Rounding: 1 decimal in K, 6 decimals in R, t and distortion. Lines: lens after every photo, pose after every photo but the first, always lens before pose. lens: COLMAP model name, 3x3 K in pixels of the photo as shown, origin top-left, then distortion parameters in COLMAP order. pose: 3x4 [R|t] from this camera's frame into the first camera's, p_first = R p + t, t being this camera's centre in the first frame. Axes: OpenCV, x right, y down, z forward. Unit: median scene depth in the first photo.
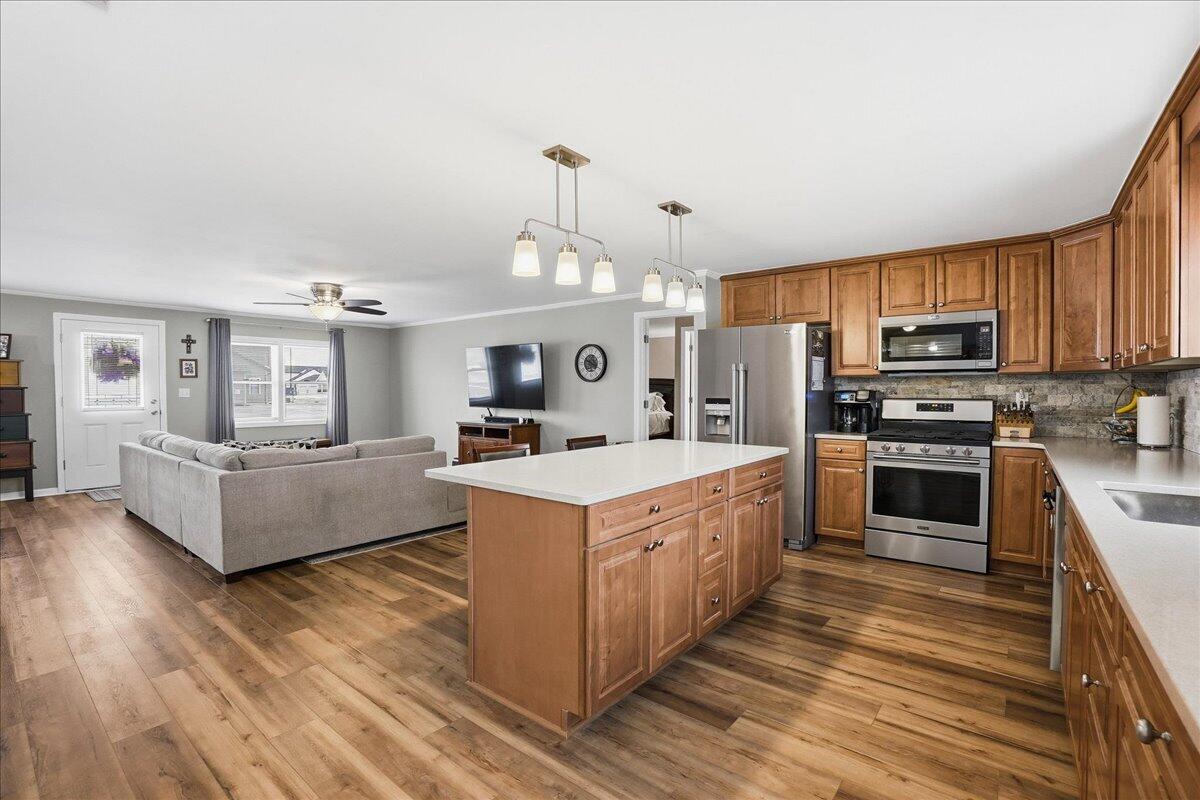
lens RADIAL K [[541.5, 0, 586.3], [0, 541.5, 399.3], [0, 0, 1]] dist [-0.023926, 0.021108]
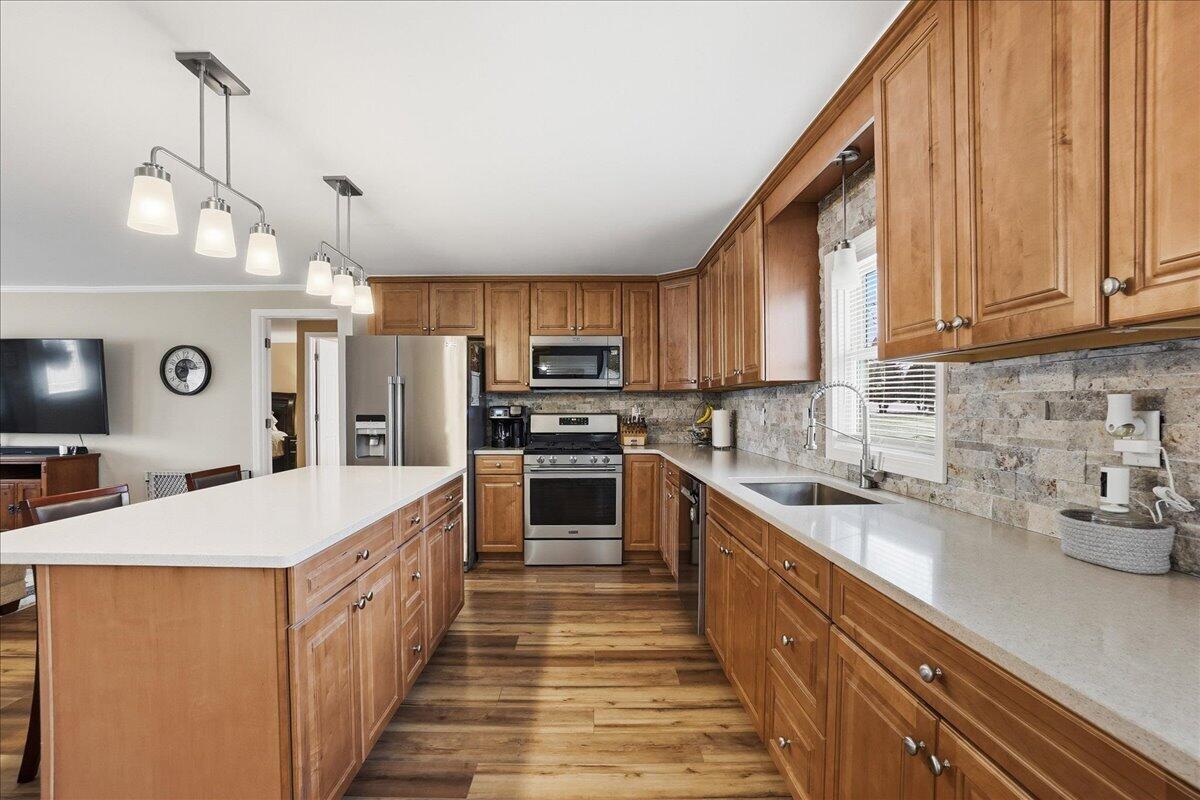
lens RADIAL K [[570.3, 0, 569.3], [0, 570.3, 417.7], [0, 0, 1]] dist [-0.048546, 0.028441]
pose [[0.794098, -0.012987, 0.607651, -0.077059], [0.010938, 0.999915, 0.007075, -0.000614], [-0.607691, 0.001028, 0.794173, 0.092193]]
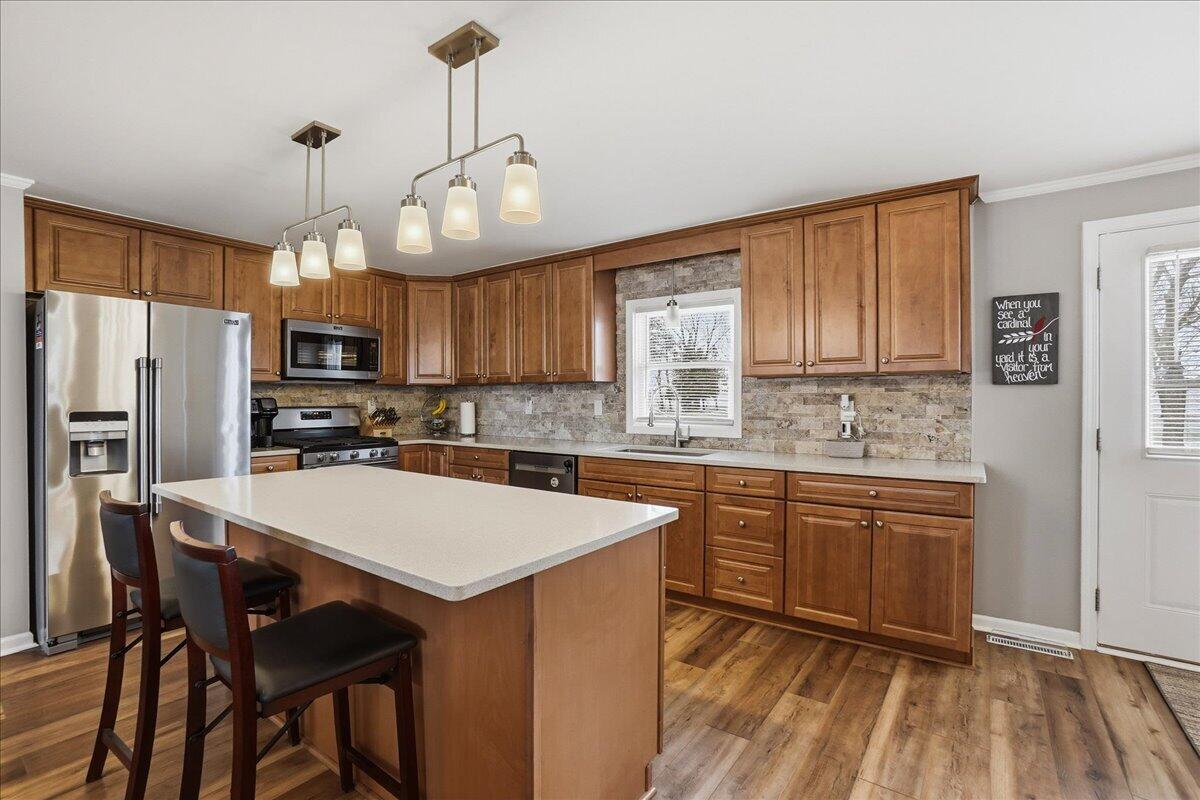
lens RADIAL K [[571.1, 0, 605.1], [0, 571.1, 400.4], [0, 0, 1]] dist [-0.024246, -0.000005]
pose [[-0.057446, -0.002491, 0.998345, -0.477800], [0.015982, 0.999866, 0.003415, -0.008426], [-0.998221, 0.016152, -0.057399, 0.557992]]
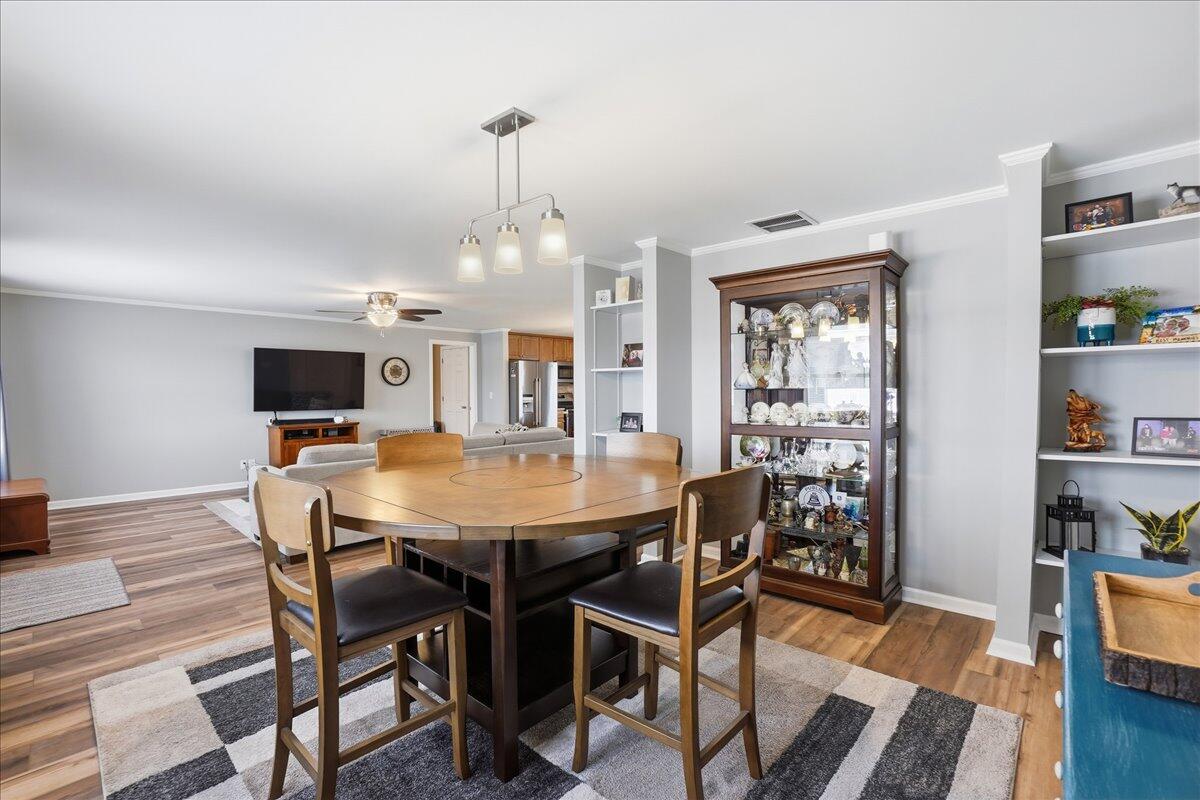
lens RADIAL K [[547.6, 0, 602.5], [0, 547.6, 400.3], [0, 0, 1]] dist [-0.022722, 0.000008]
pose [[0.035303, -0.016023, 0.999248, -2.325982], [0.022413, 0.999633, 0.015238, -0.009648], [-0.999125, 0.021859, 0.035650, 0.802585]]
